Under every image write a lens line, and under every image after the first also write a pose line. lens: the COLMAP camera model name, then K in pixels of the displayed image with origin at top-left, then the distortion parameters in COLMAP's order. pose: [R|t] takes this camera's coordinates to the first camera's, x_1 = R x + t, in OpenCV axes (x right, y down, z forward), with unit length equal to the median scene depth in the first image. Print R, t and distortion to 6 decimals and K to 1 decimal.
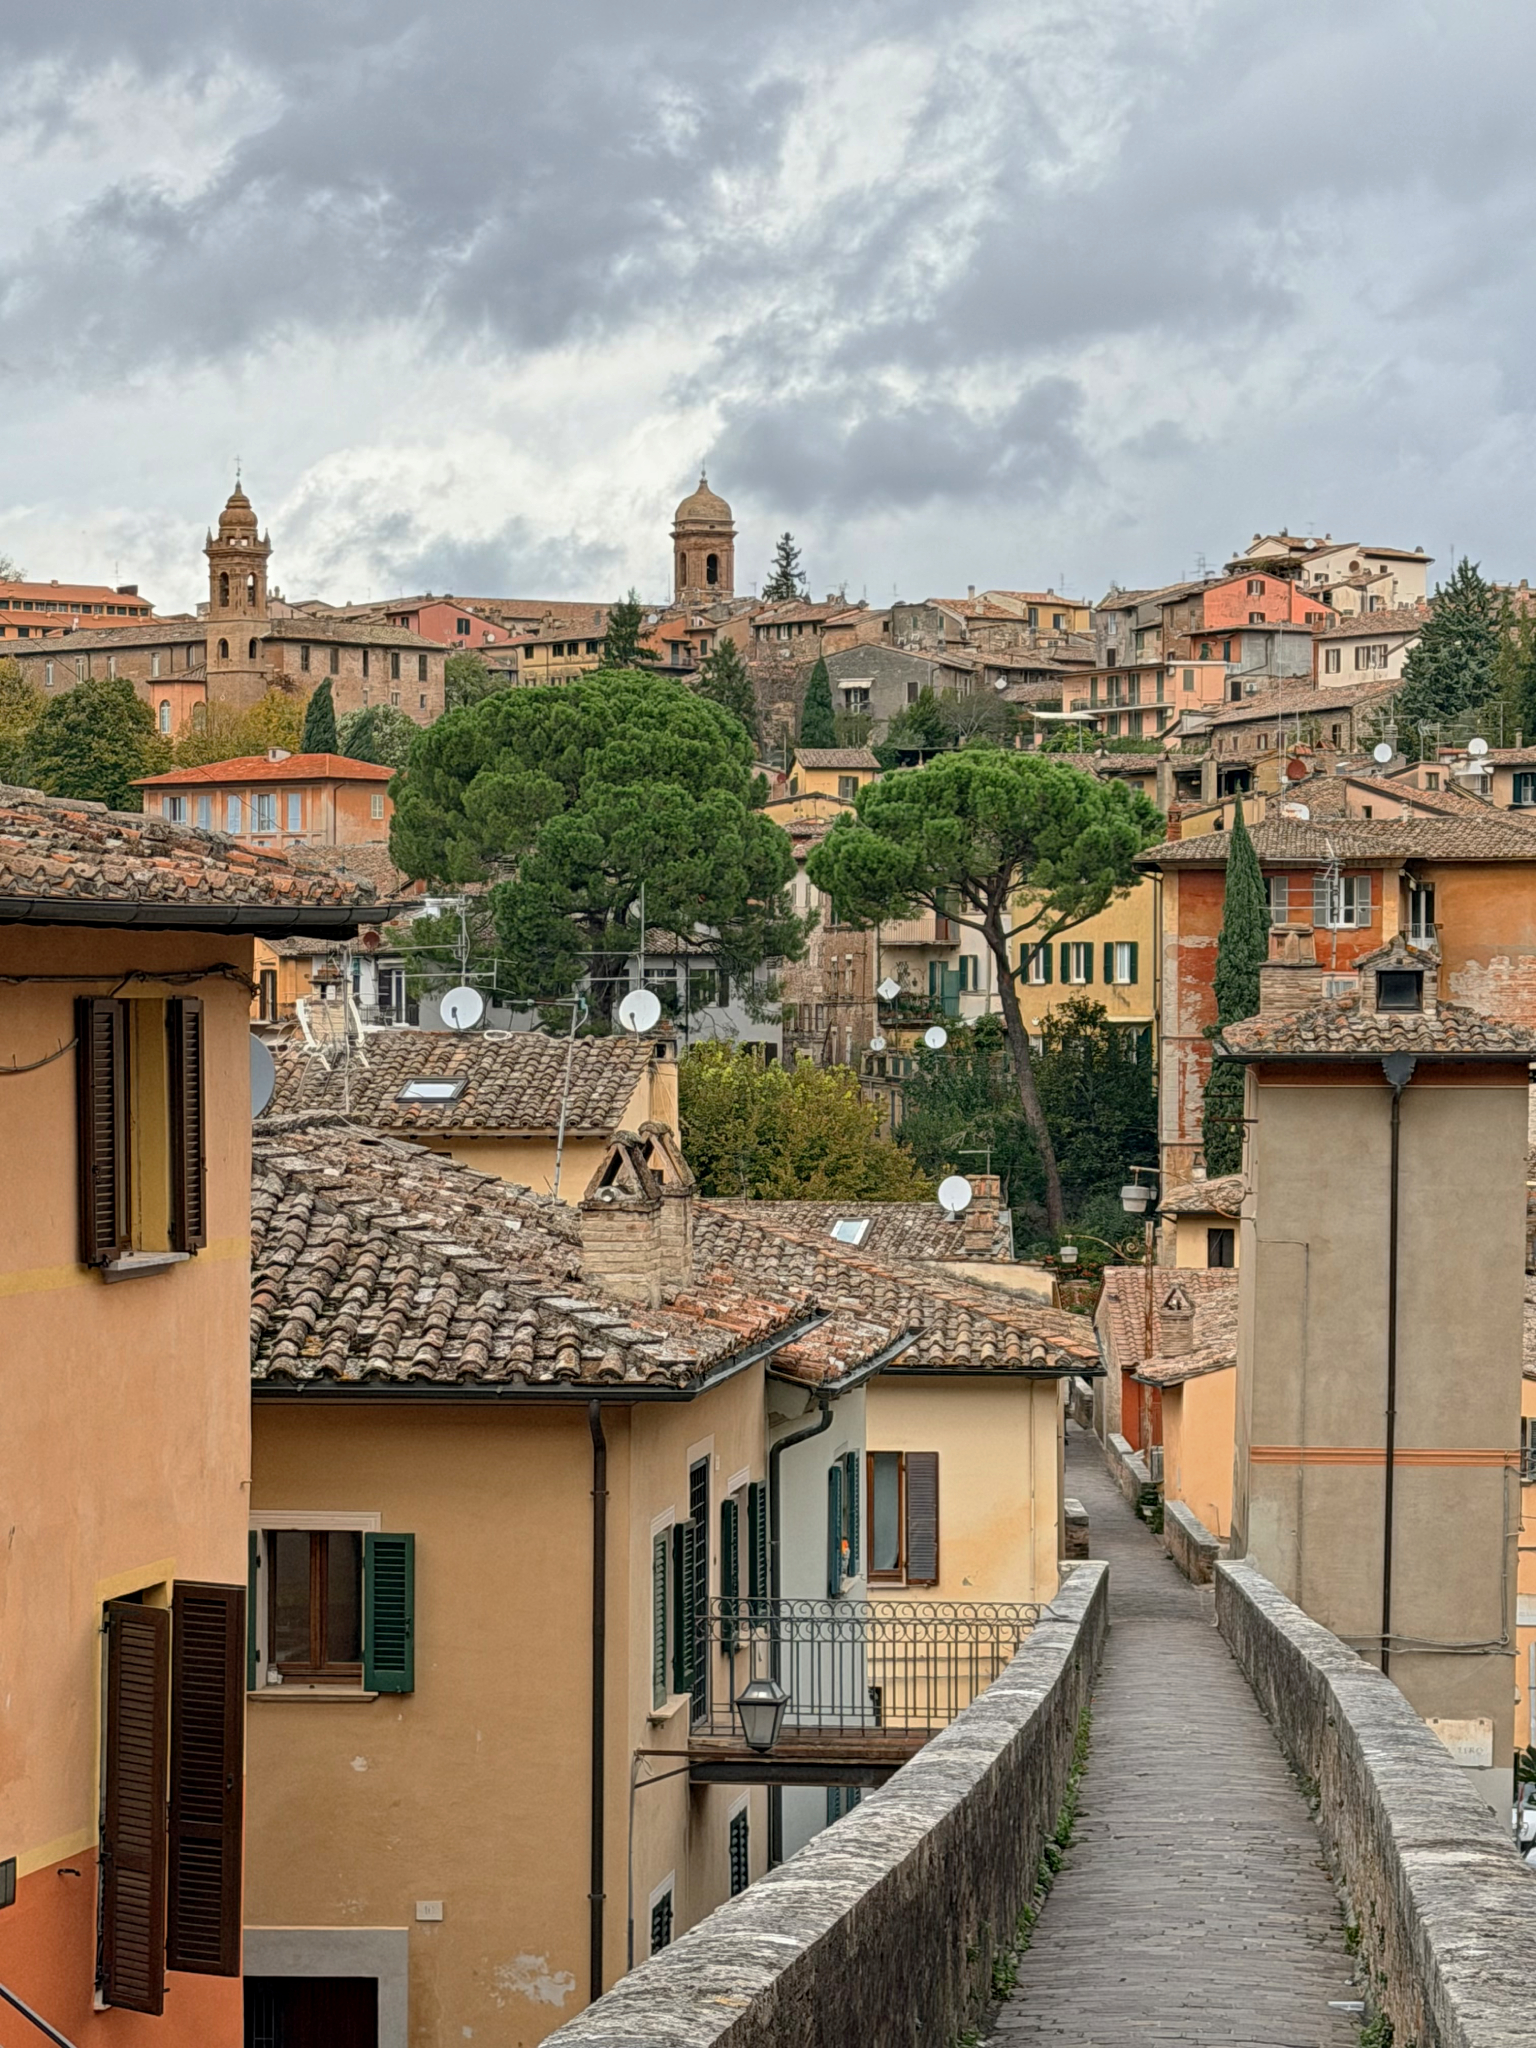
lens RADIAL K [[4766.3, 0, 762.1], [0, 4766.3, 1135.4], [0, 0, 1]] dist [0.123711, 0.018241]
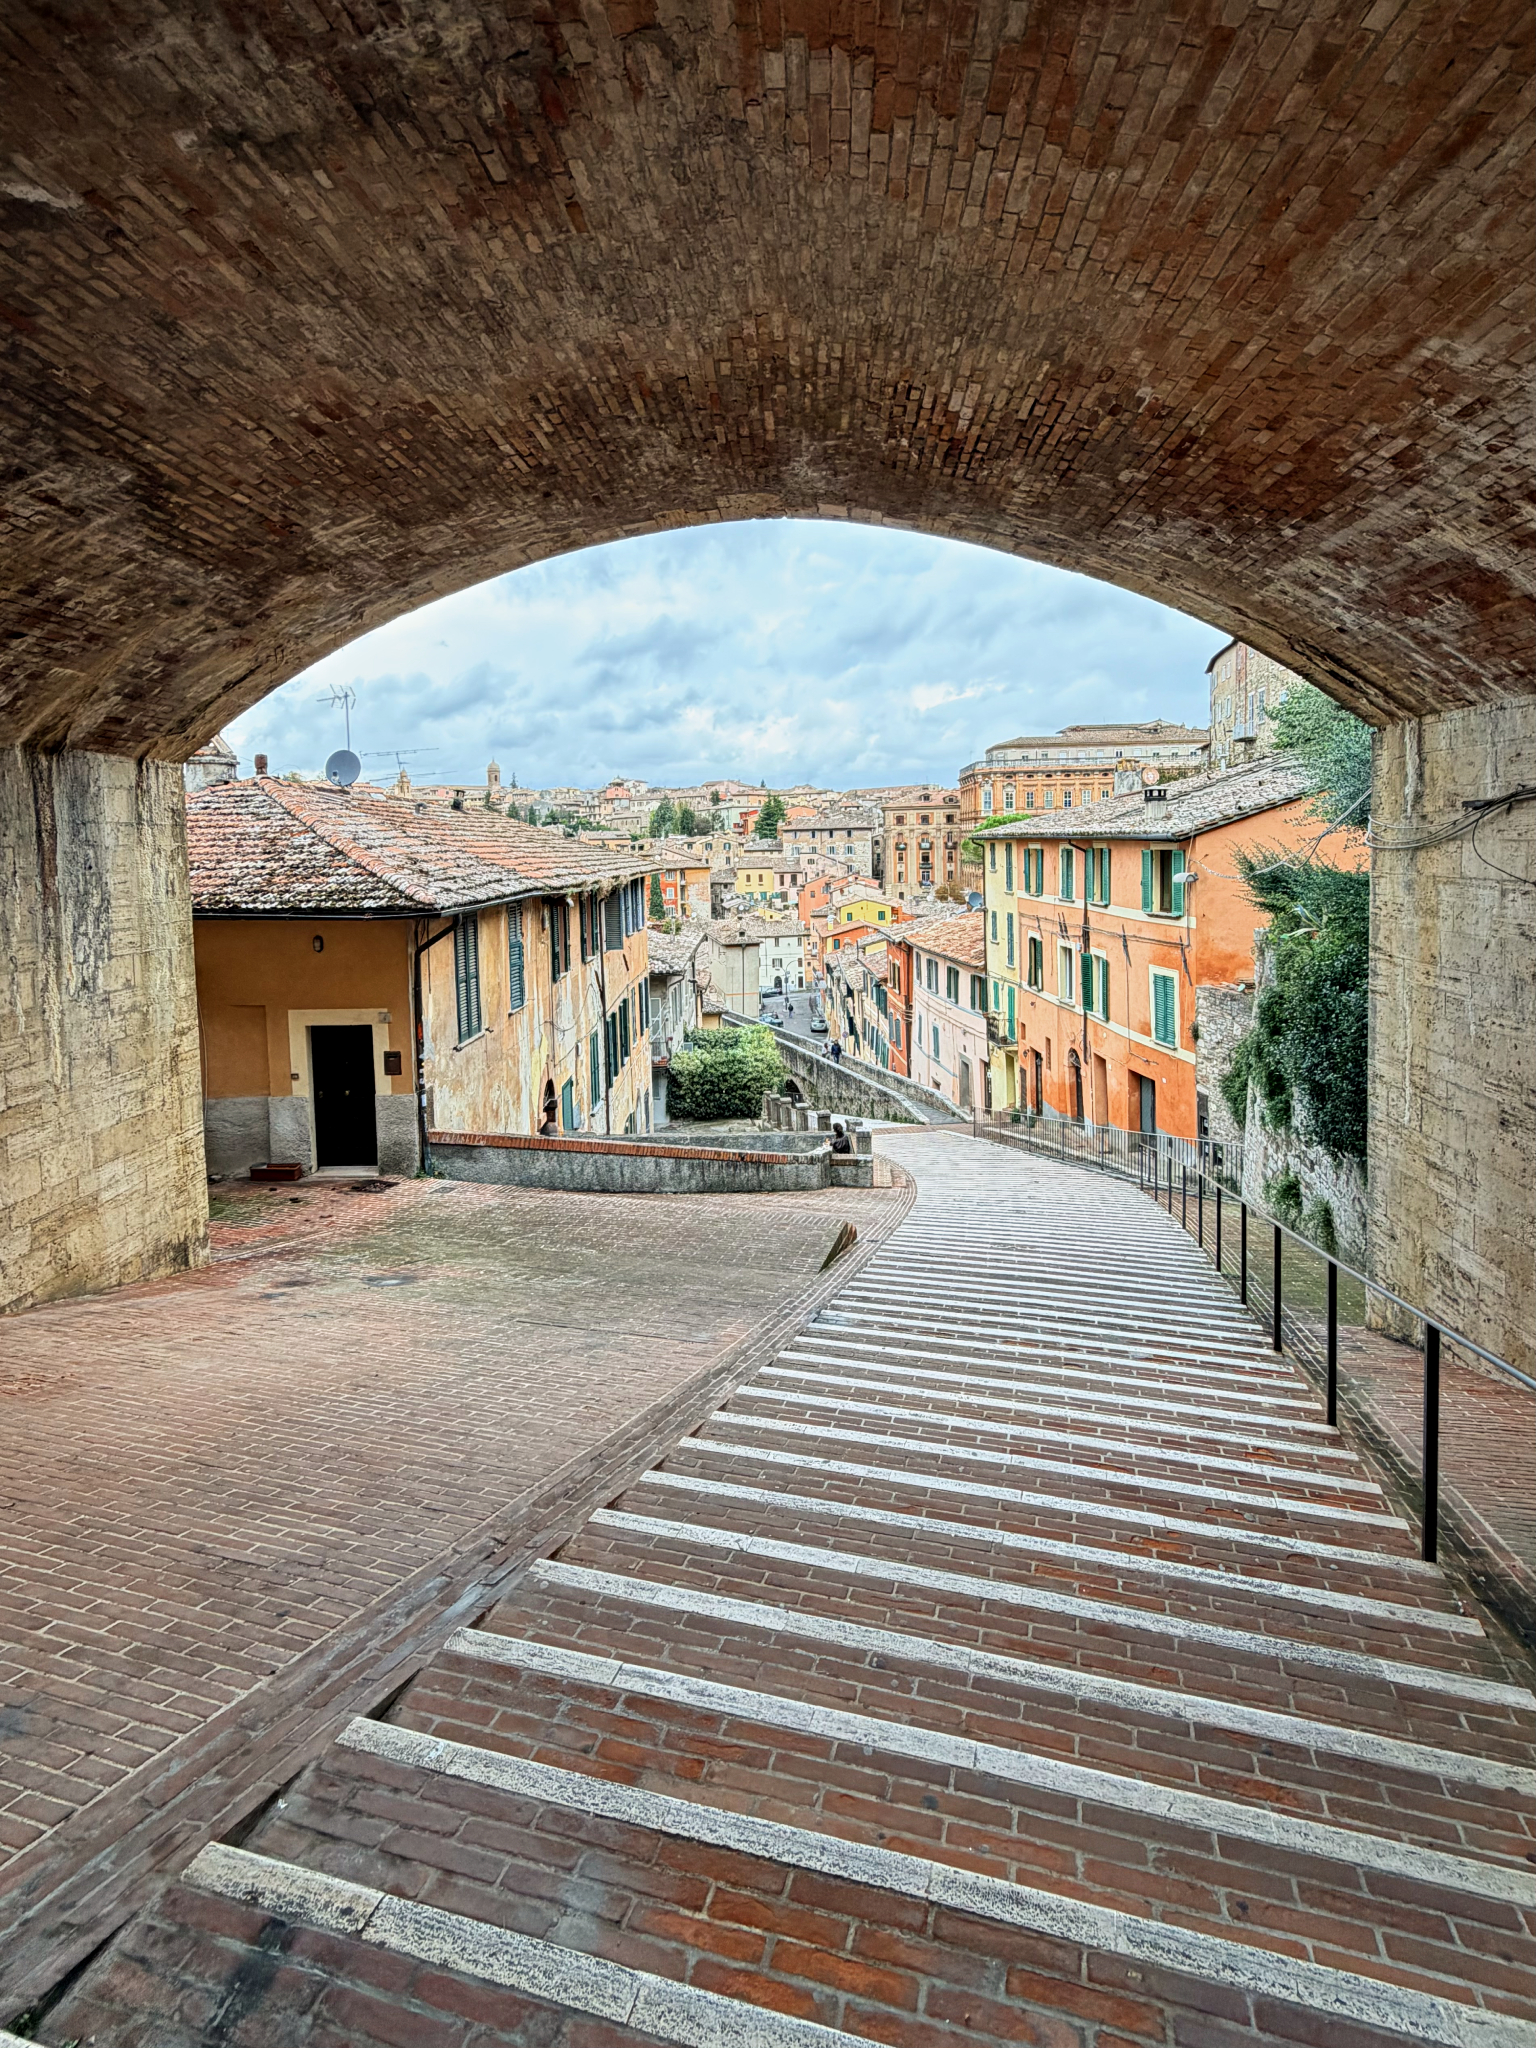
lens RADIAL K [[1002.2, 0, 775.7], [0, 1002.2, 895.3], [0, 0, 1]] dist [-0.003541, -0.000242]
pose [[0.958138, -0.035605, 0.284083, -0.091599], [0.029830, 0.999252, 0.024628, -0.043716], [-0.284747, -0.015123, 0.958483, -0.195476]]
